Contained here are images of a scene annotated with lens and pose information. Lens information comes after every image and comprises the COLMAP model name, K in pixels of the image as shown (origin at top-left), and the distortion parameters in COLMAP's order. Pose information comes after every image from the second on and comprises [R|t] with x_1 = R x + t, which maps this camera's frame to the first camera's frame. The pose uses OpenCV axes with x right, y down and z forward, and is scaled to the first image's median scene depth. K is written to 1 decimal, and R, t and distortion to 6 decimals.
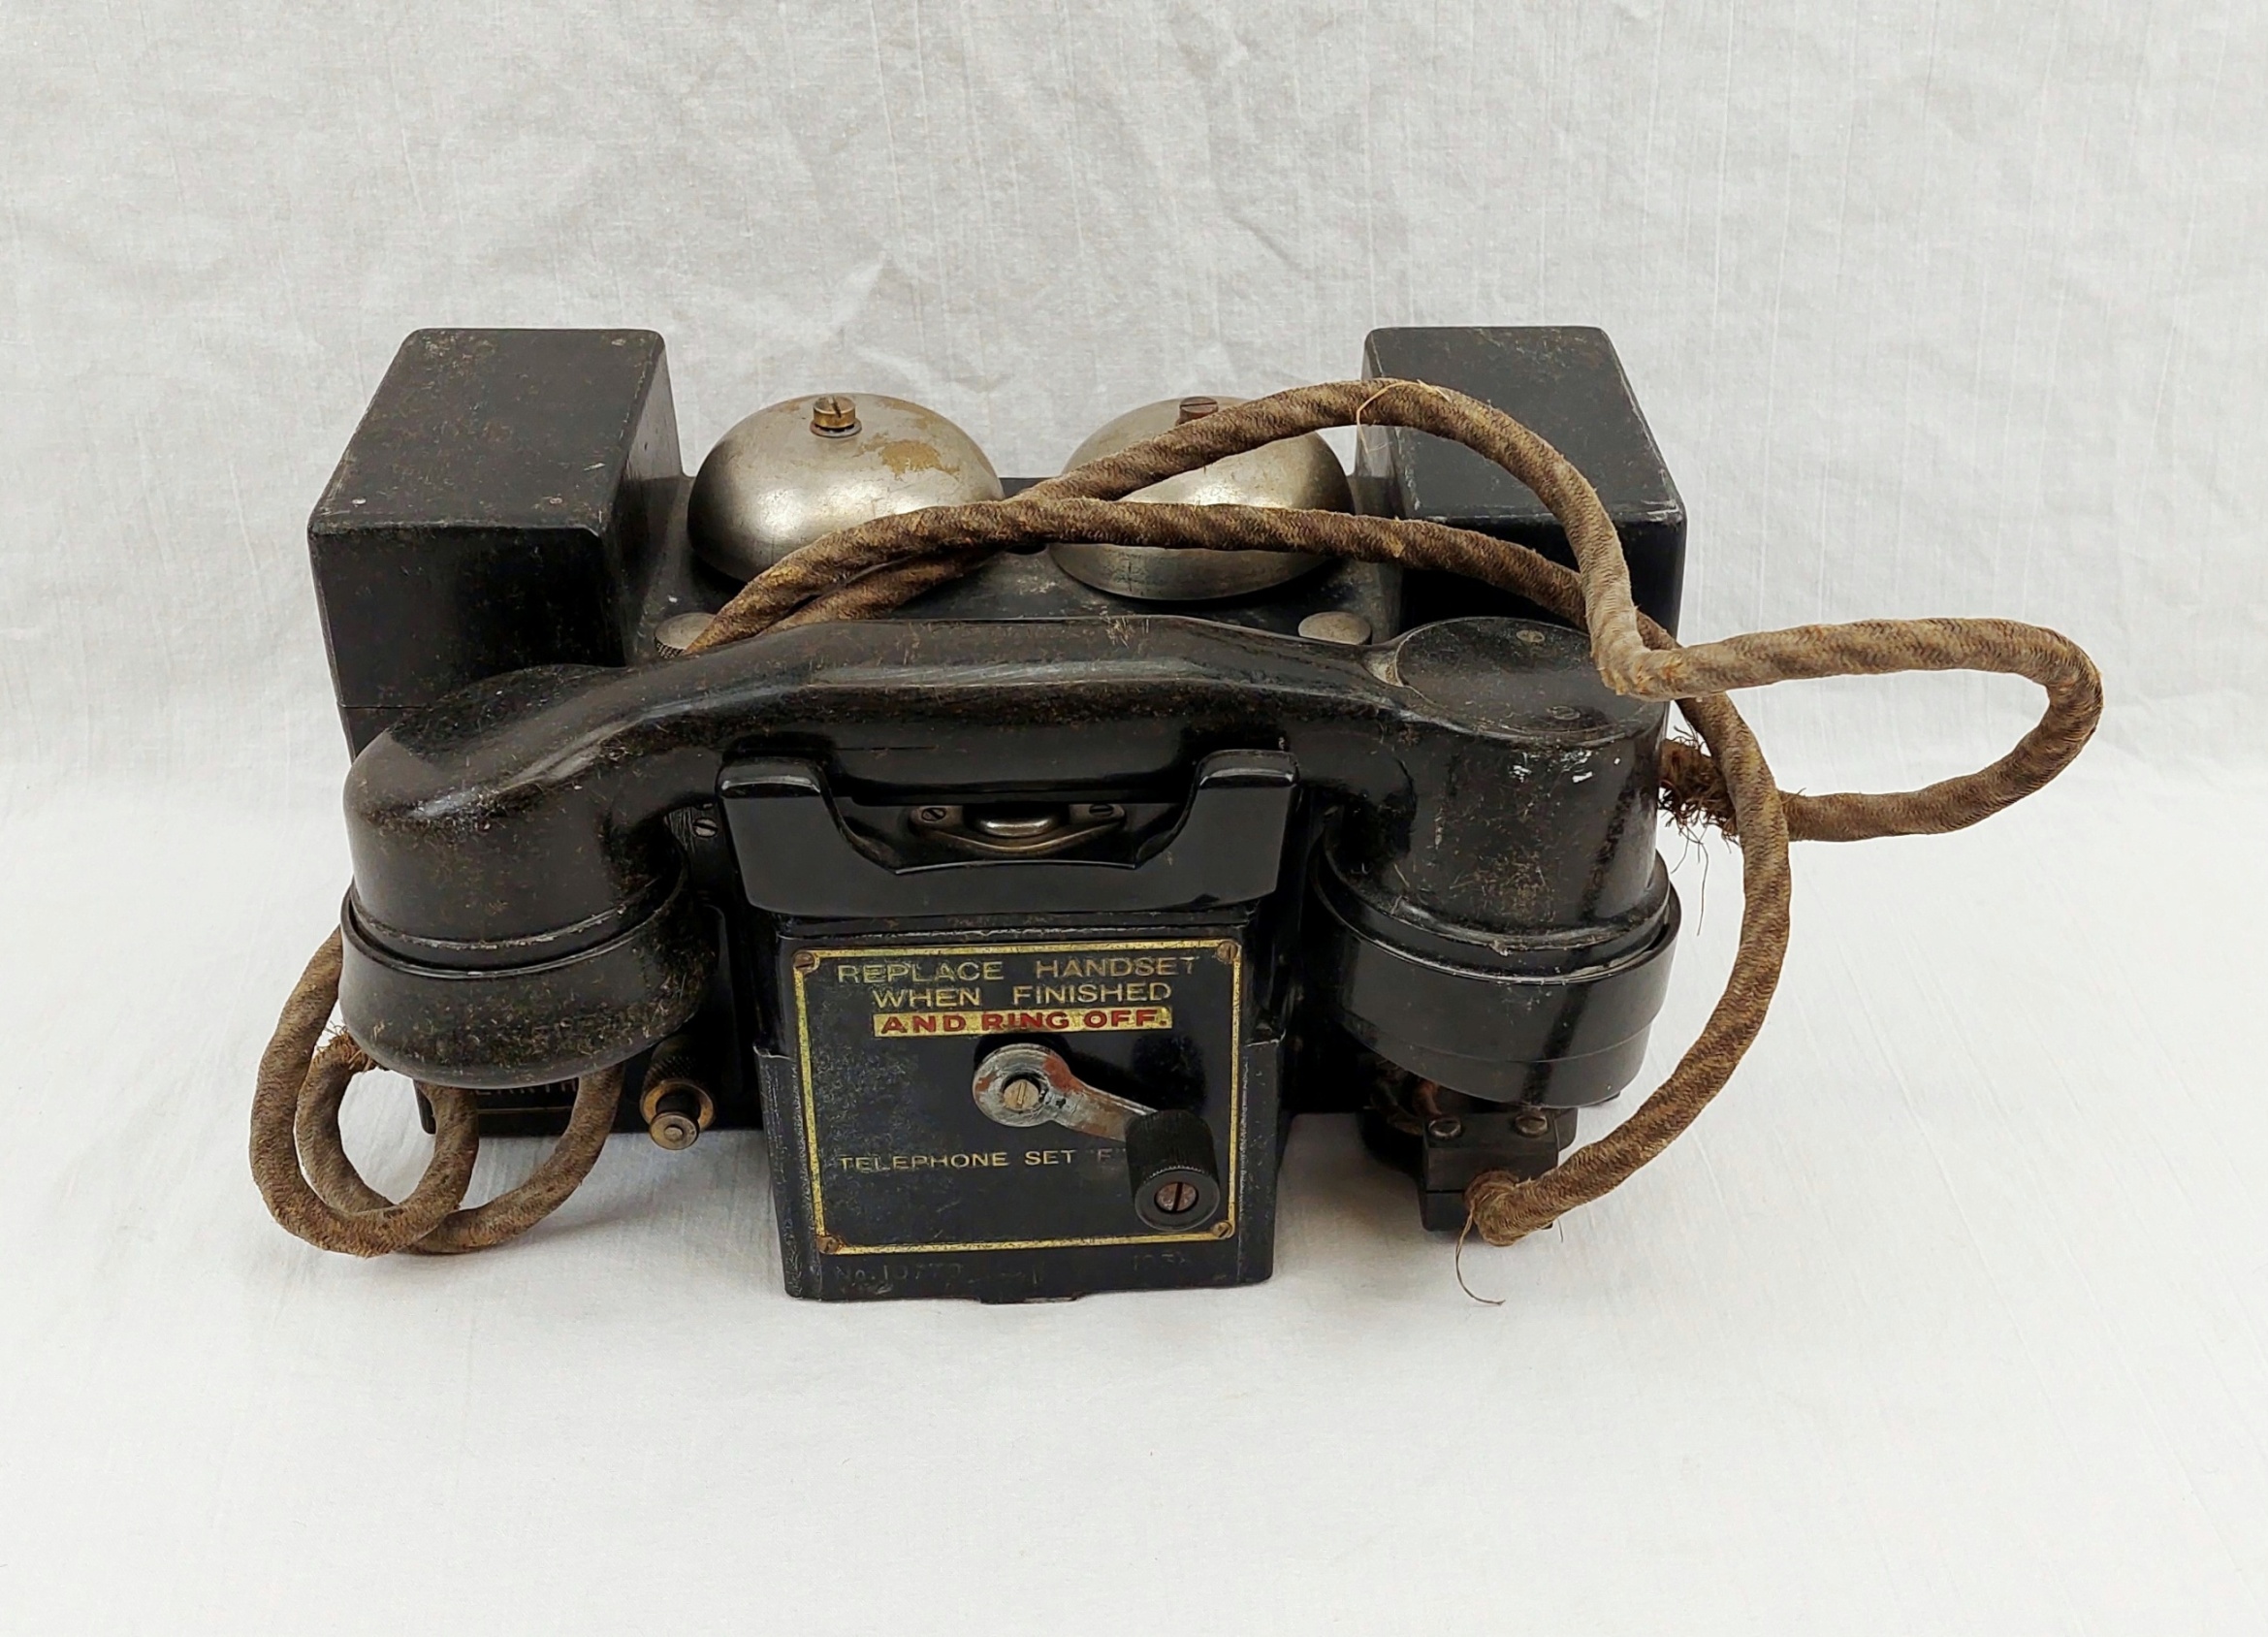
lens RADIAL K [[3031.3, 0, 1129.0], [0, 3031.3, 802.1], [0, 0, 1]] dist [0.183258, 0.000000]
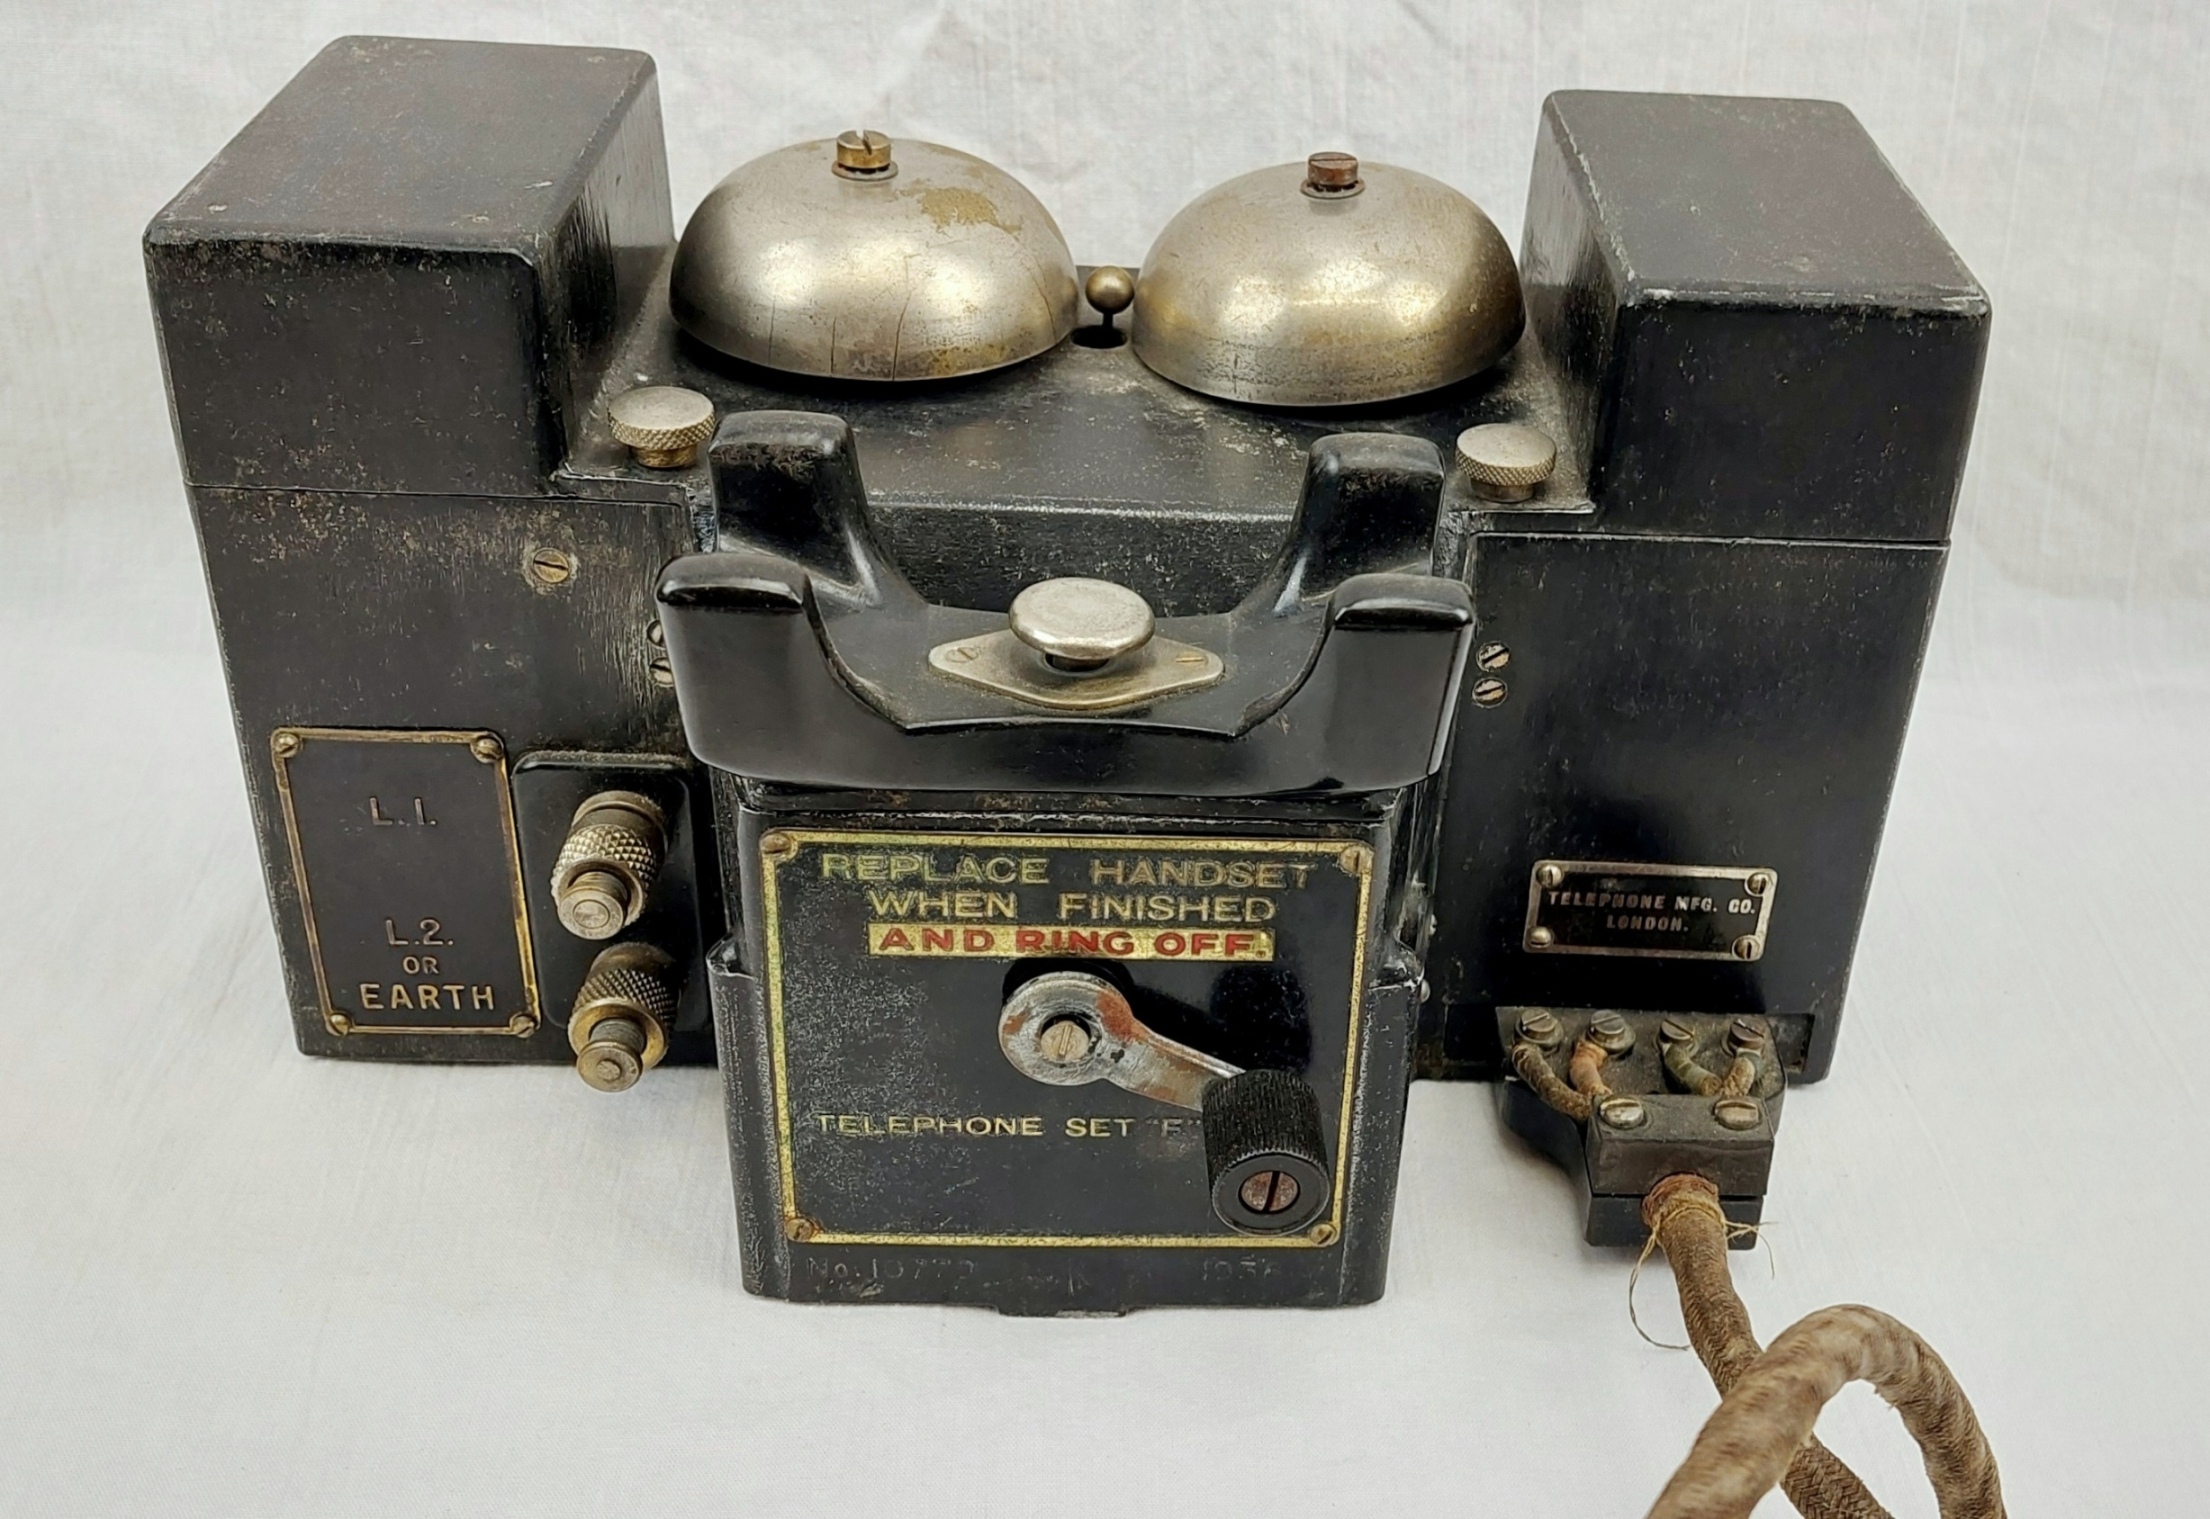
lens RADIAL K [[2858.6, 0, 1146.1], [0, 2858.6, 691.5], [0, 0, 1]] dist [0.134850, 0.000000]
pose [[0.998929, 0.045141, -0.010129, -0.011762], [-0.045367, 0.998699, -0.023302, 0.025015], [0.009064, 0.023737, 0.999677, 0.283745]]
